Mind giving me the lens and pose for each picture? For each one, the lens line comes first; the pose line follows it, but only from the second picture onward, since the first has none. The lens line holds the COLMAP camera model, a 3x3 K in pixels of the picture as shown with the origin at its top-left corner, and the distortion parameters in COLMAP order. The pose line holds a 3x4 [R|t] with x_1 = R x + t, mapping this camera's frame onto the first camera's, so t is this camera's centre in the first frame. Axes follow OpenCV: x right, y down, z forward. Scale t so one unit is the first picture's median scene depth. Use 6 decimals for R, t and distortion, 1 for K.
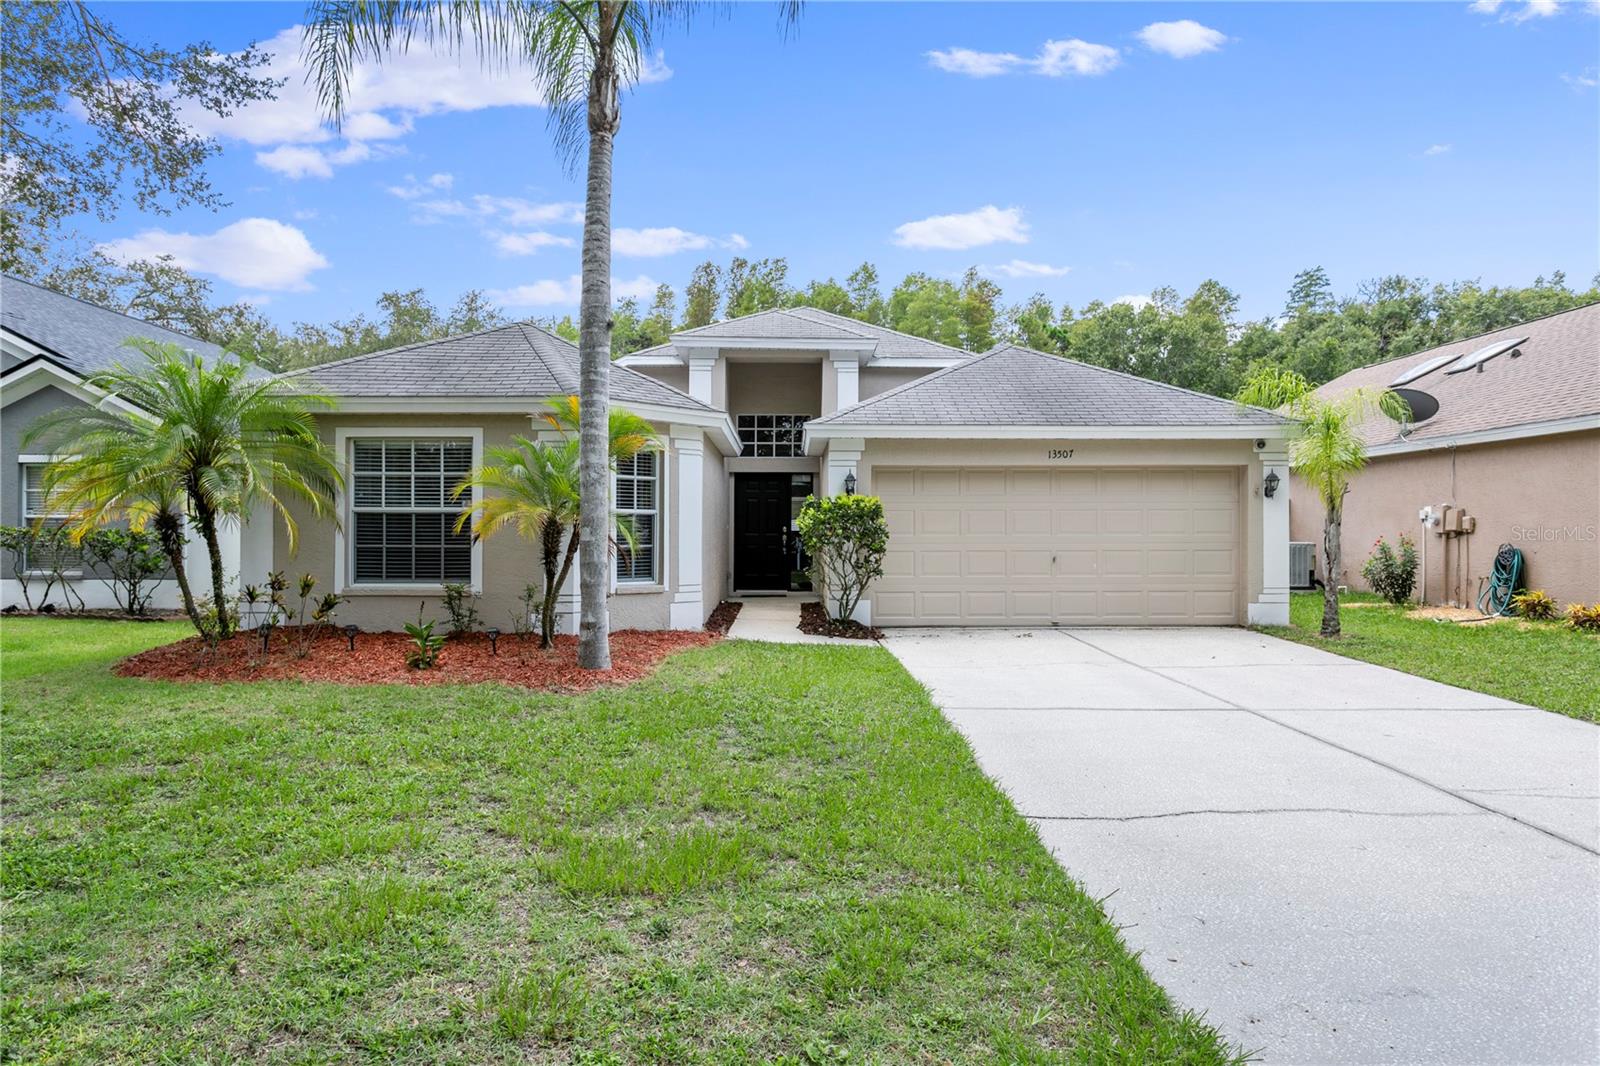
lens RADIAL K [[1059.8, 0, 802.3], [0, 1059.8, 532.2], [0, 0, 1]] dist [-0.004956, 0.009479]
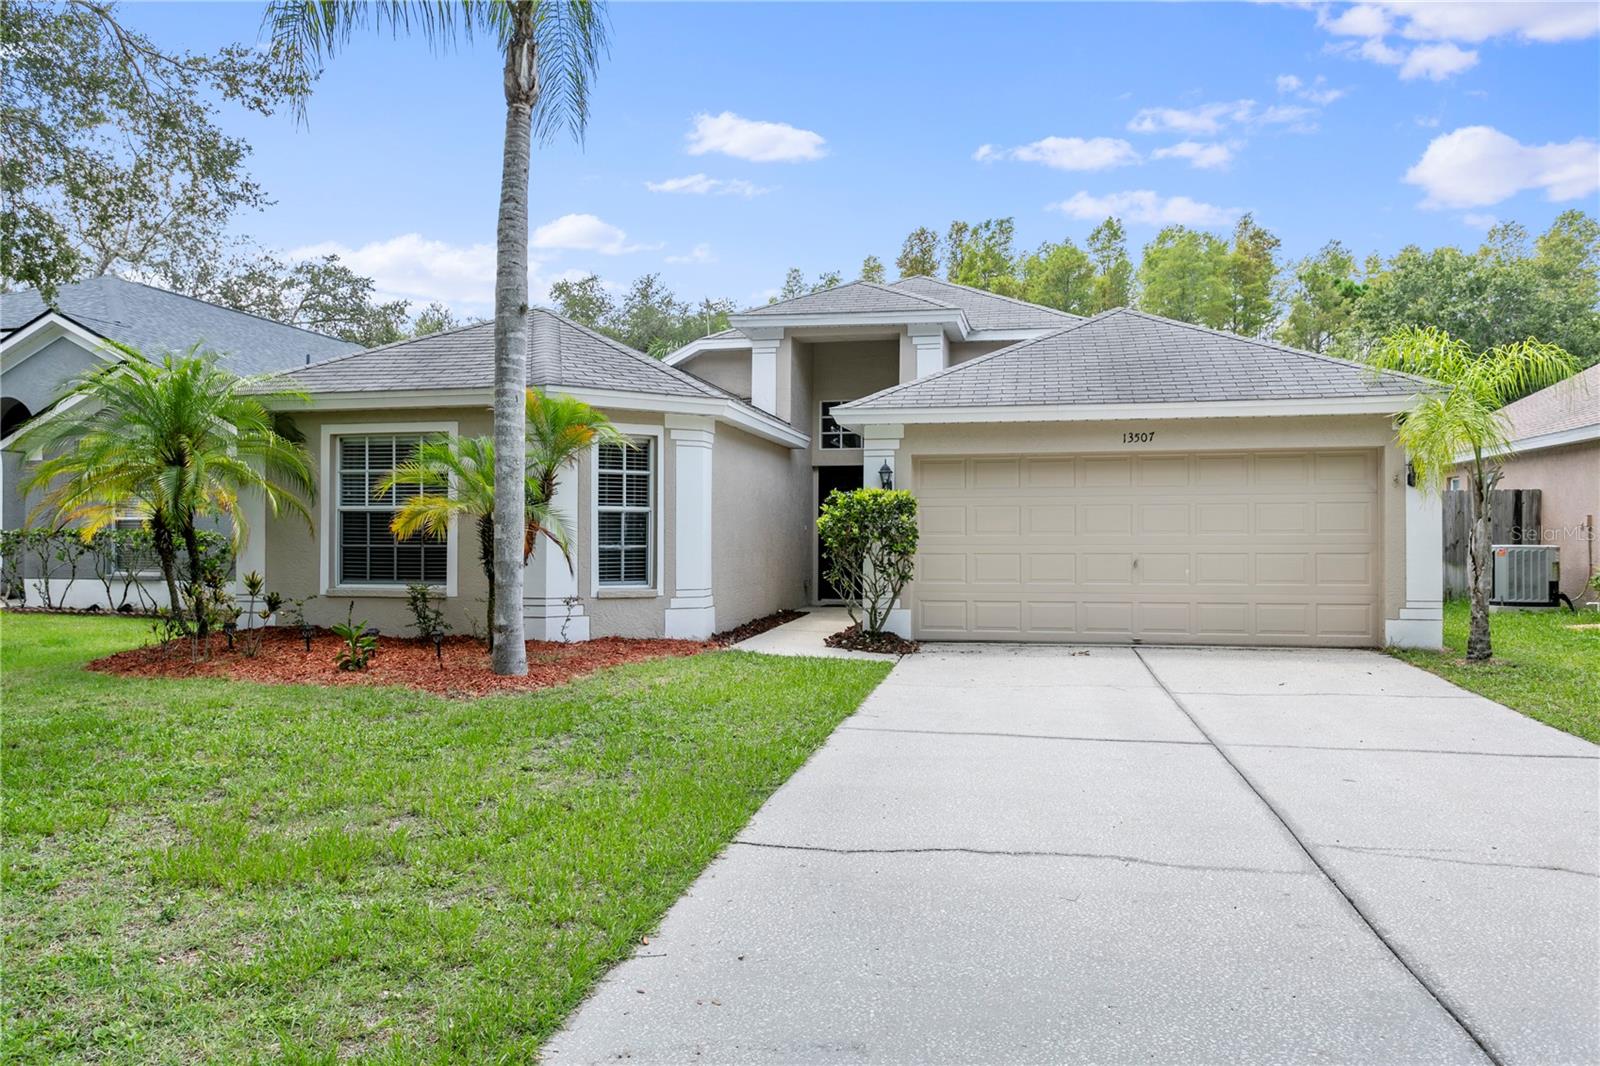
lens RADIAL K [[1214.3, 0, 798.8], [0, 1214.3, 534.6], [0, 0, 1]] dist [0.008582, -0.006879]
pose [[0.971986, -0.001794, -0.235031, 0.210320], [0.000989, 0.999993, -0.003546, 0.005921], [0.235036, 0.003214, 0.971981, 0.008264]]
